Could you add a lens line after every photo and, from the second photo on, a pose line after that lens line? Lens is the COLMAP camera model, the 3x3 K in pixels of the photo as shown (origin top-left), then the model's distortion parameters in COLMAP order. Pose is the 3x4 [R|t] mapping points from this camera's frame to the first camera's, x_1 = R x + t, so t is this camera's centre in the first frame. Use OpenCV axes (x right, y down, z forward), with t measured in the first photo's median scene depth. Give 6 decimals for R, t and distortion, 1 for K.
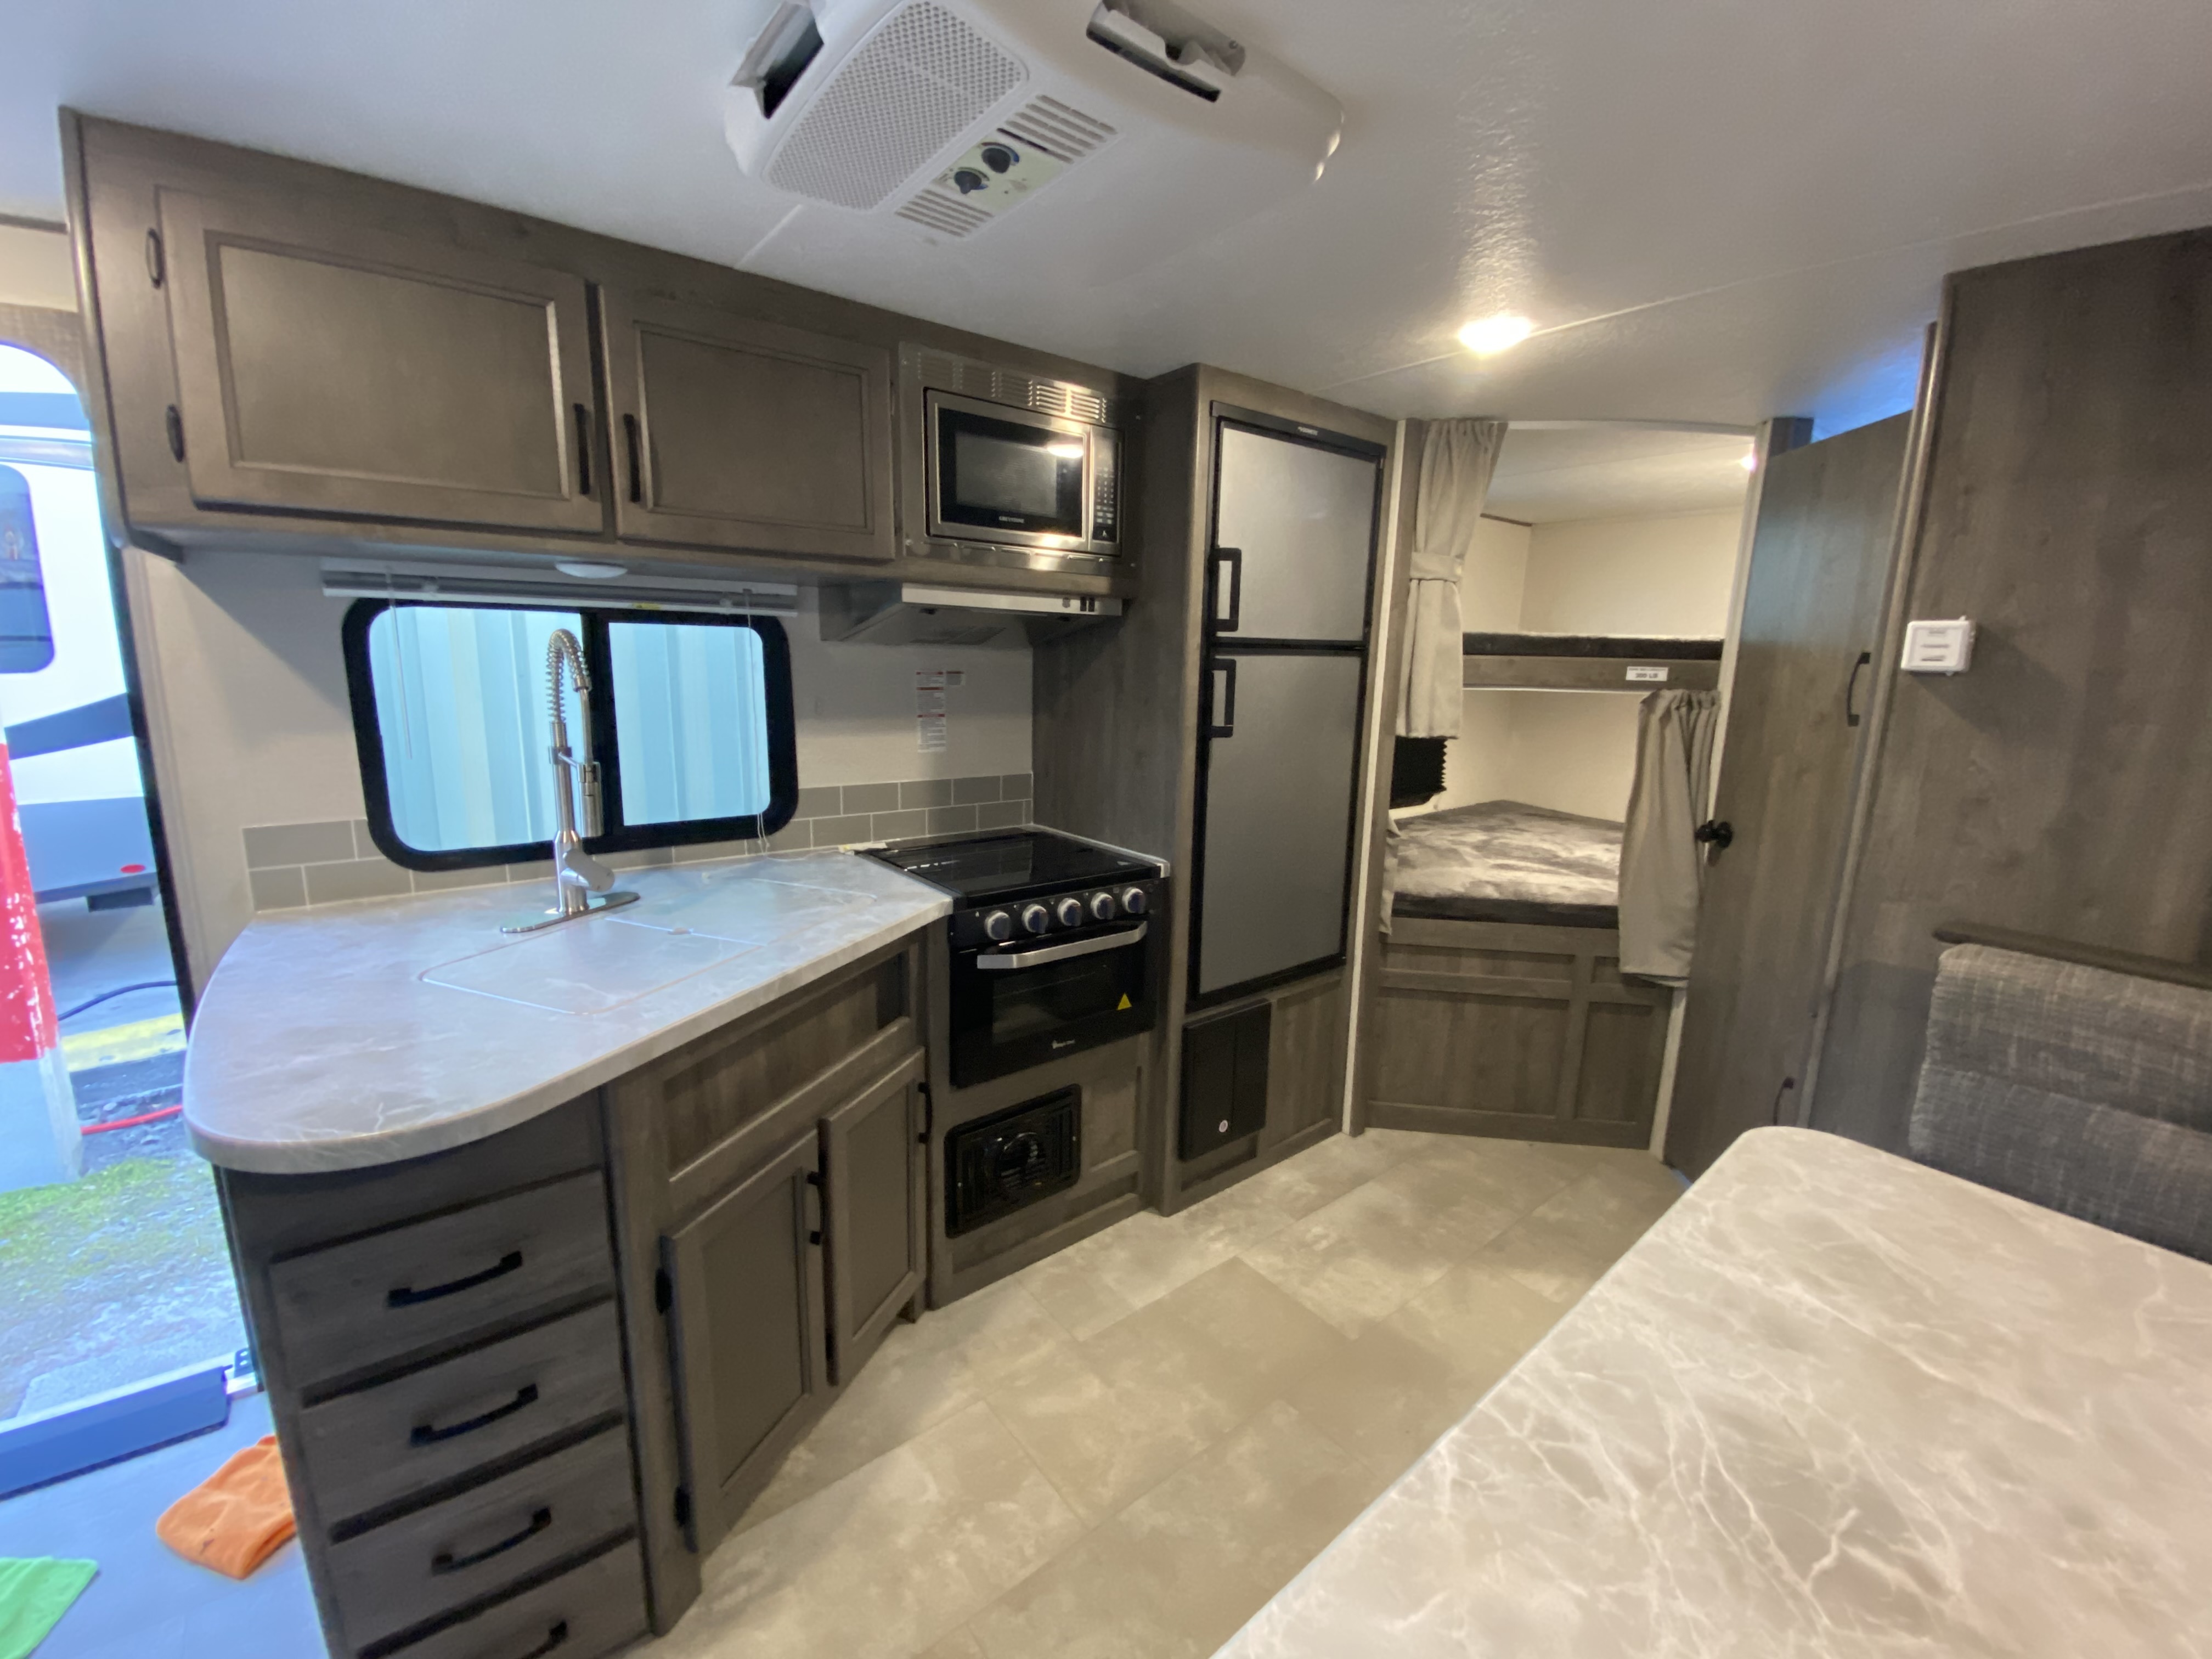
lens RADIAL K [[899.3, 0, 1106.0], [0, 899.3, 829.5], [0, 0, 1]] dist [-0.000093, -0.000088]
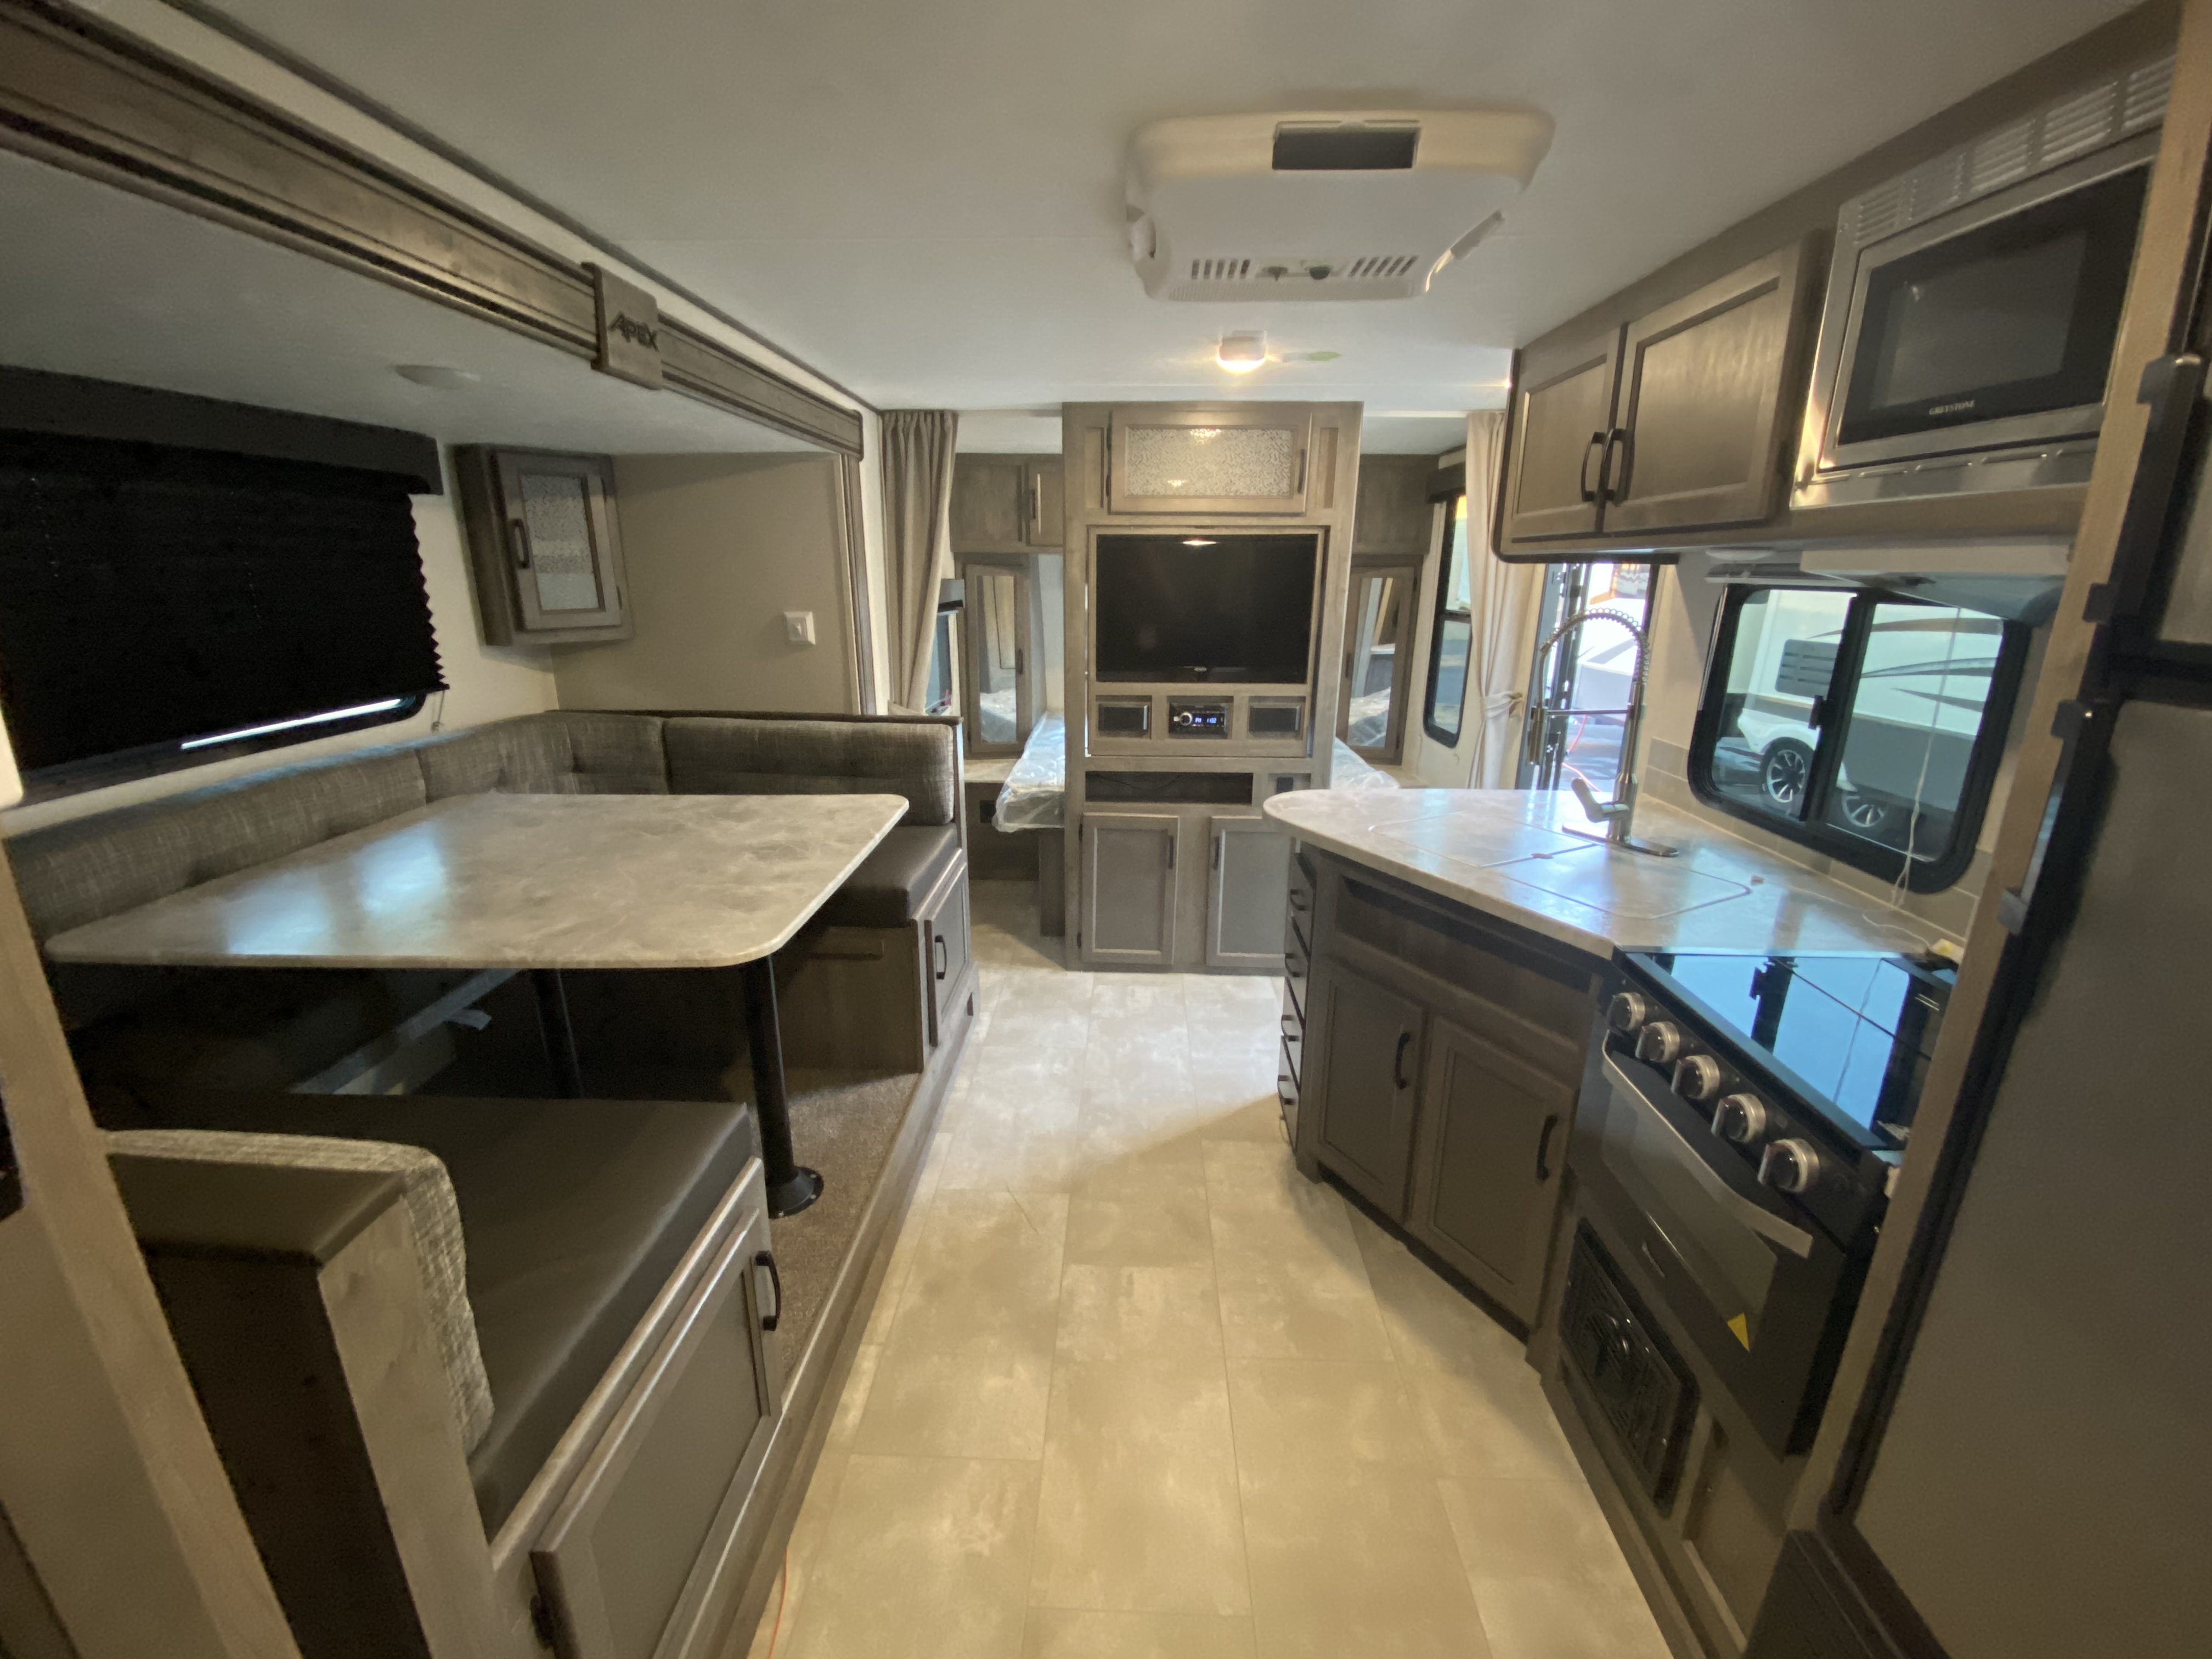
lens RADIAL K [[899.3, 0, 1106.0], [0, 899.3, 829.5], [0, 0, 1]] dist [-0.000093, -0.000088]
pose [[-0.644691, 0.177069, -0.743653, 1.035285], [-0.182559, 0.908994, 0.374703, -0.340279], [0.742324, 0.377328, -0.553695, 1.551418]]
